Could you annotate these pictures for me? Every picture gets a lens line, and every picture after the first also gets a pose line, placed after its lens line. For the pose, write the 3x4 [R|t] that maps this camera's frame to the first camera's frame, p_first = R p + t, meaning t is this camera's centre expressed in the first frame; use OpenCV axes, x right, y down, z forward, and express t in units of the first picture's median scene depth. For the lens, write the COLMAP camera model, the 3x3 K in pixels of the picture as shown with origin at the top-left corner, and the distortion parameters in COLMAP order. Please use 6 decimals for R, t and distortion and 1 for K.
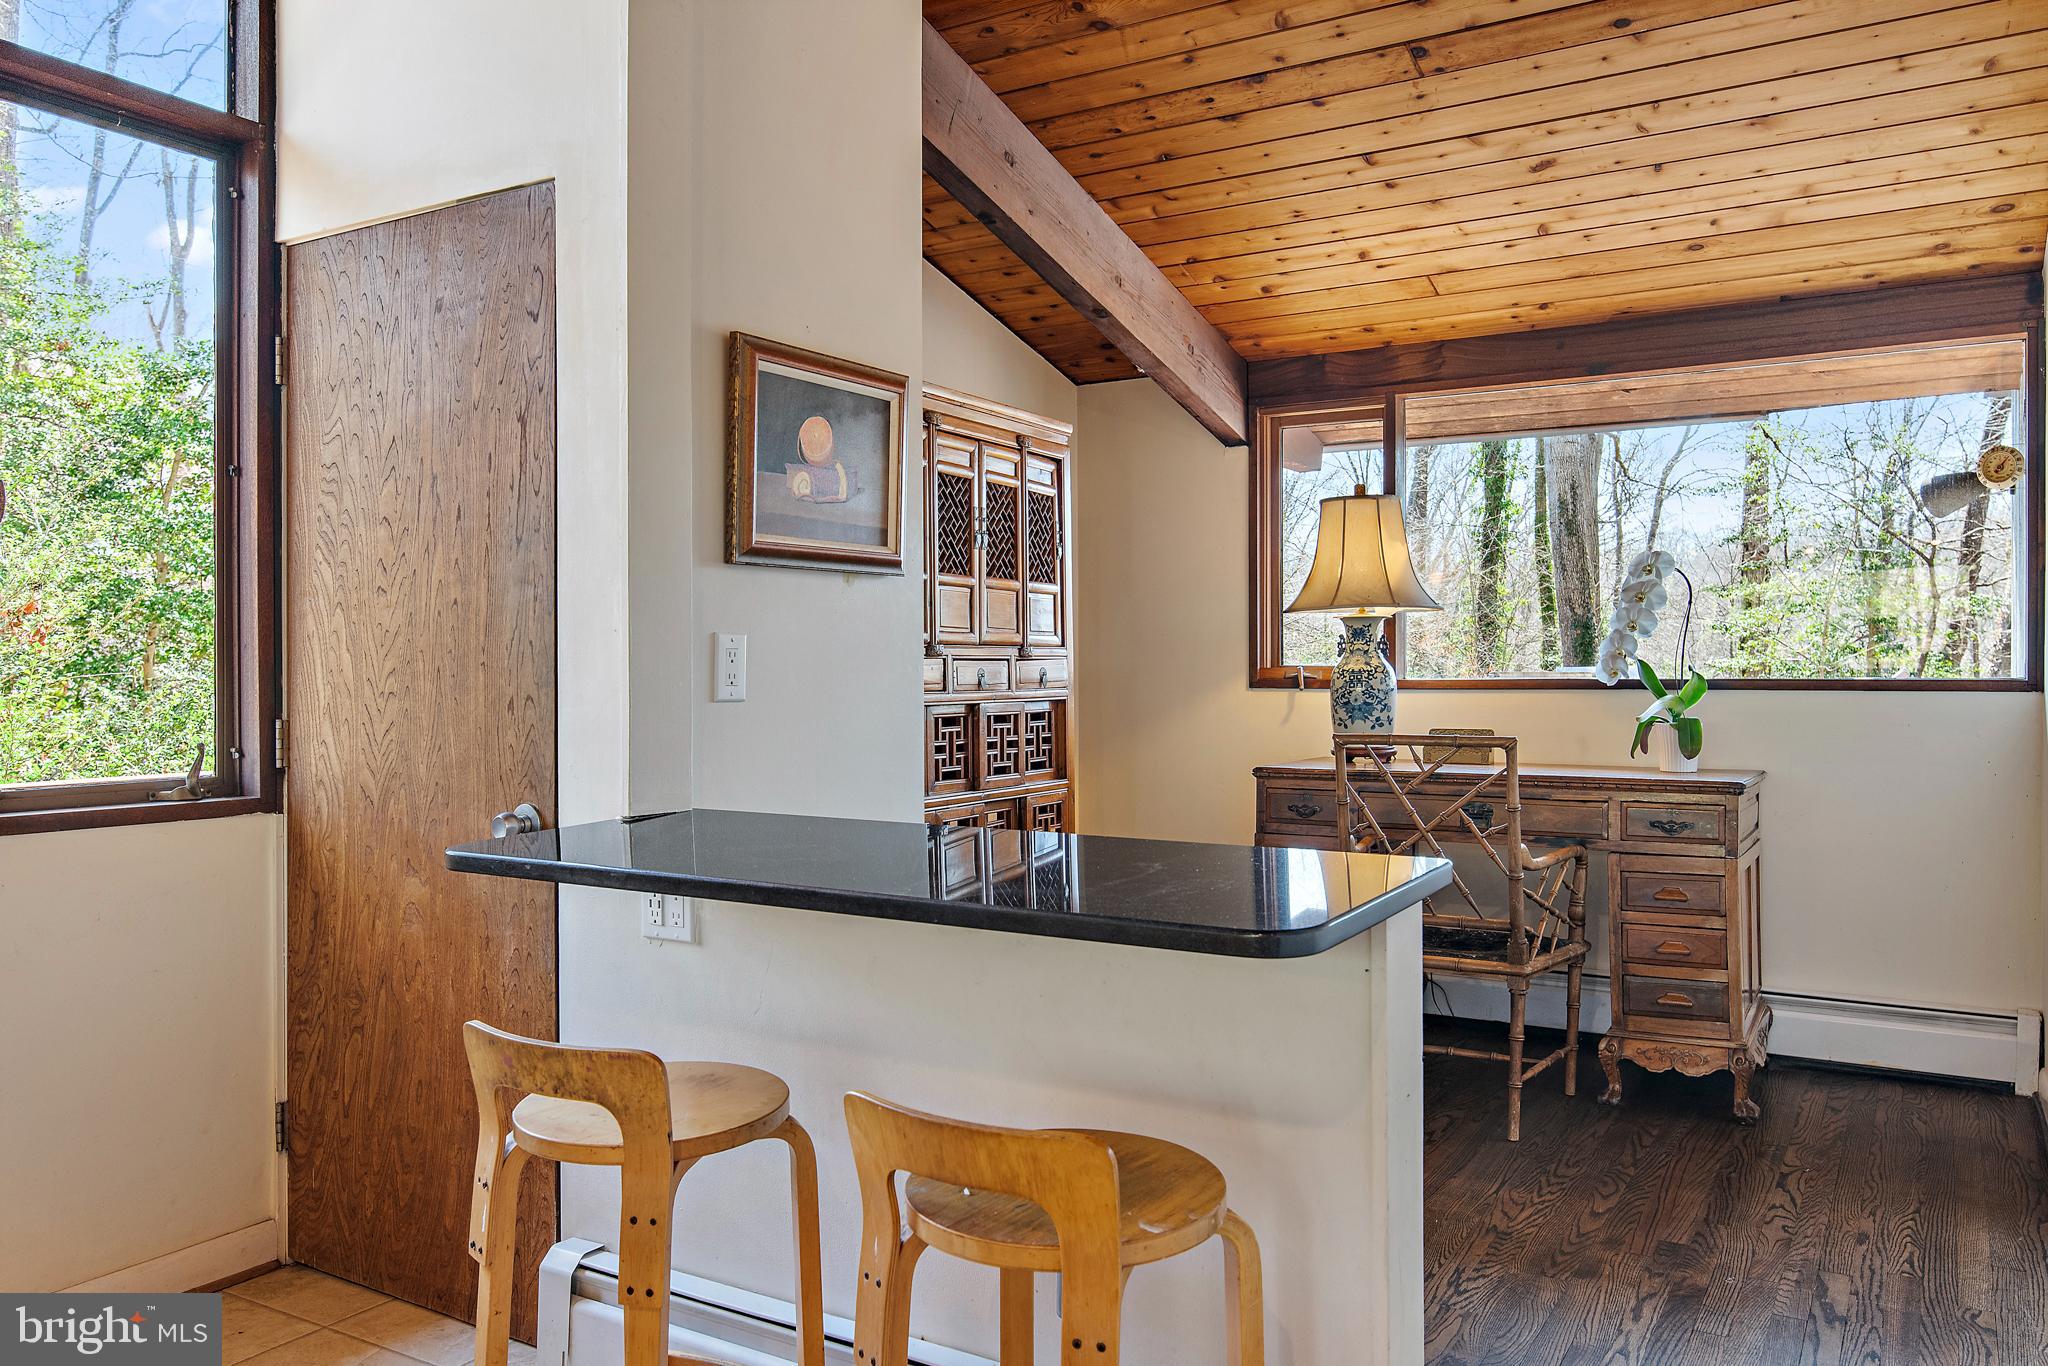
lens RADIAL K [[1509.3, 0, 1016.9], [0, 1509.3, 665.5], [0, 0, 1]] dist [0.008769, 0.011038]
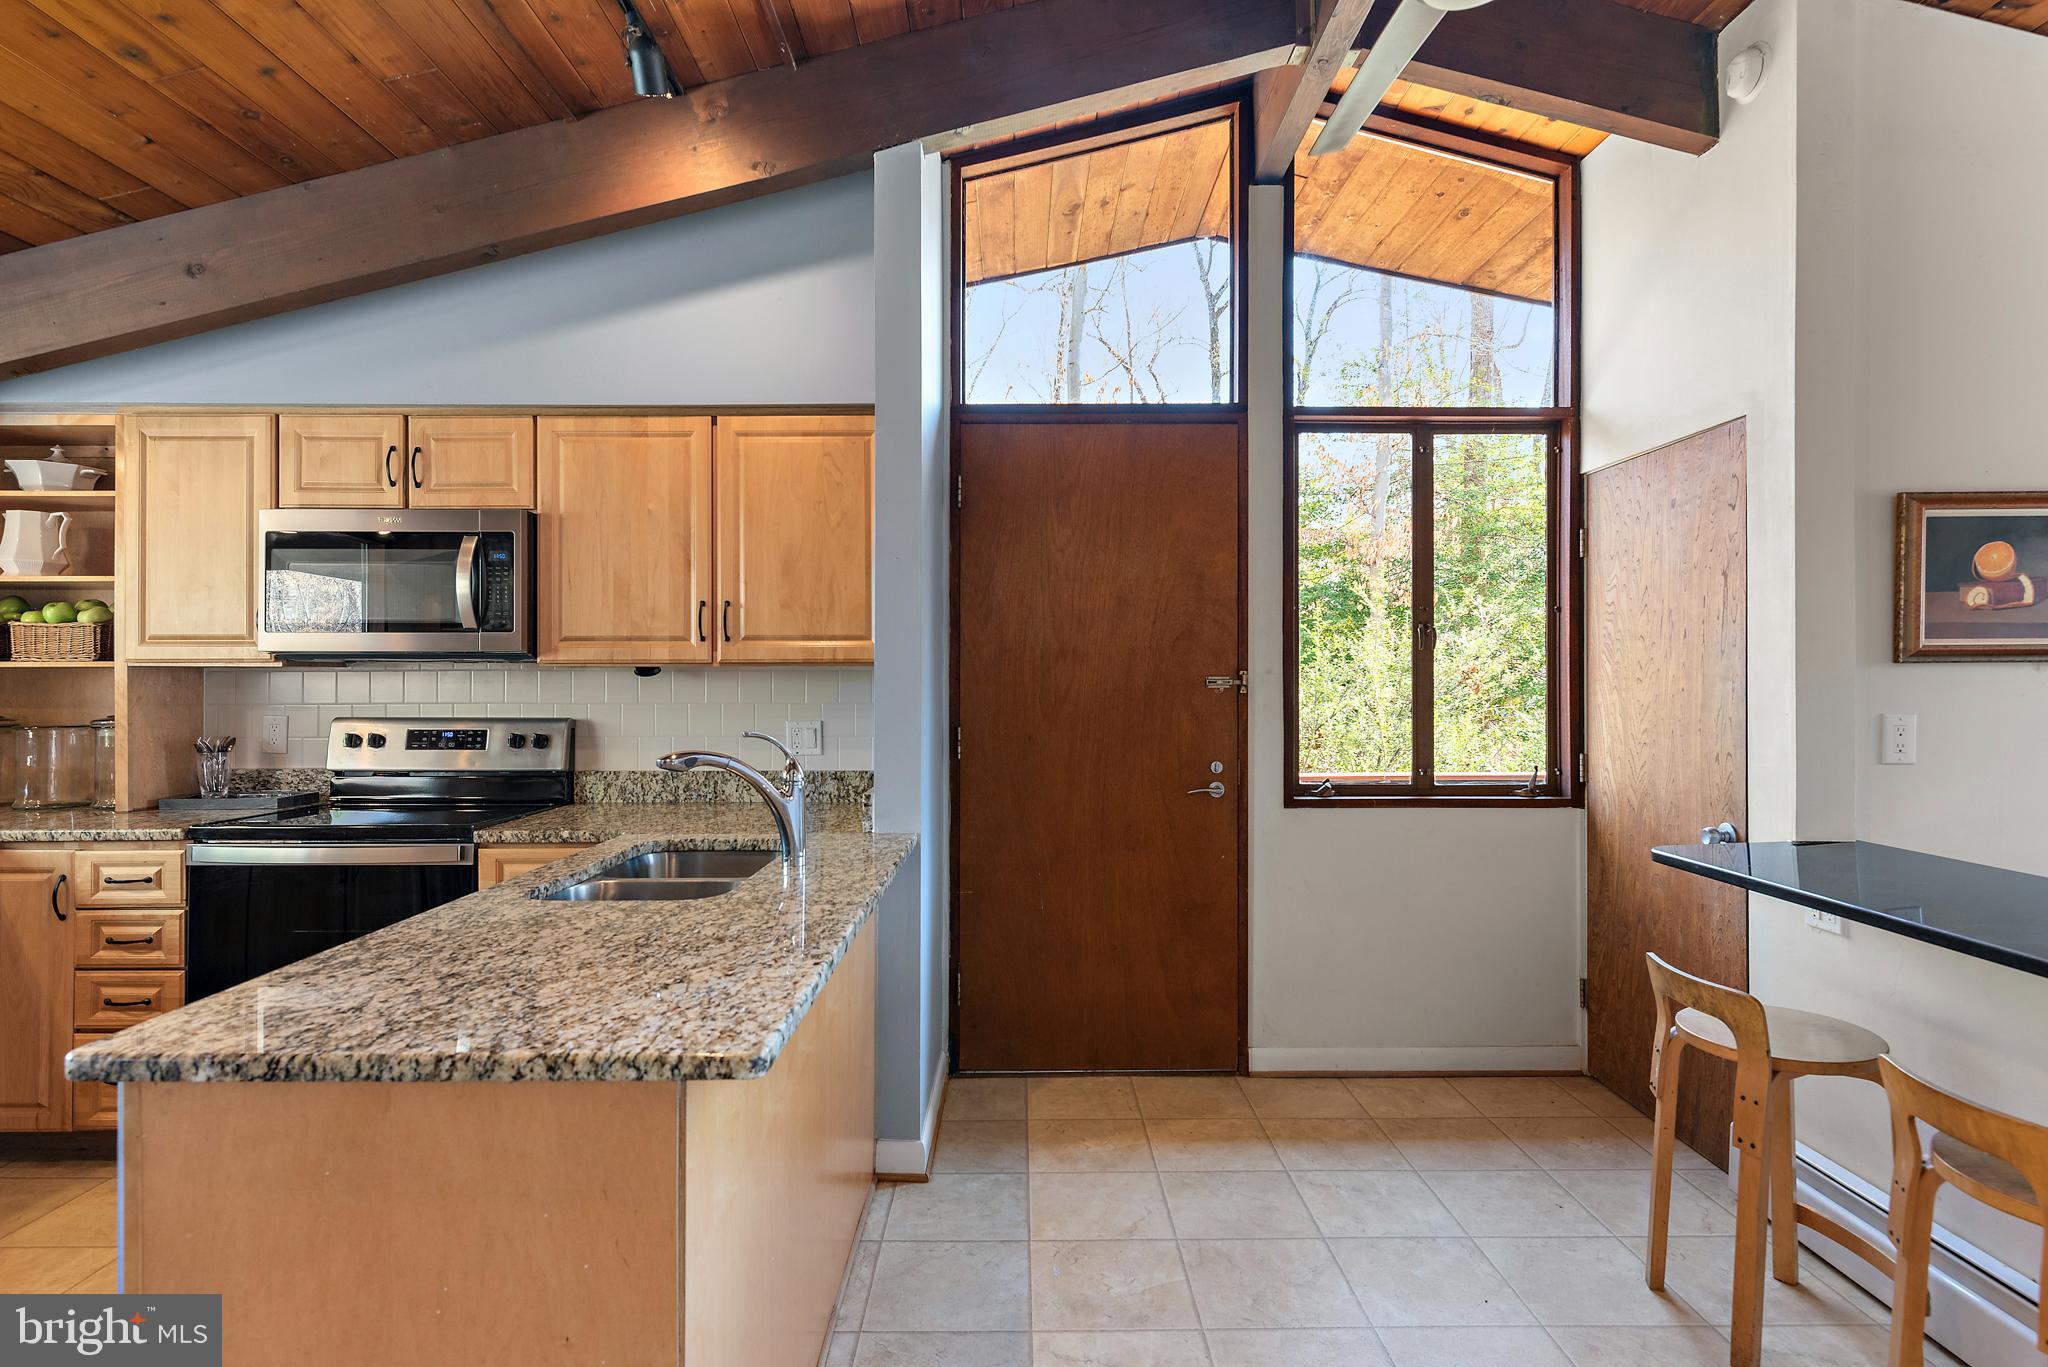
lens RADIAL K [[1136.5, 0, 1023.4], [0, 1136.5, 691.0], [0, 0, 1]] dist [-0.001020, -0.002001]
pose [[0.537834, 0.025442, -0.842667, 0.255139], [0.001432, 0.999516, 0.031092, -0.077970], [0.843049, -0.017929, 0.537537, -0.214415]]
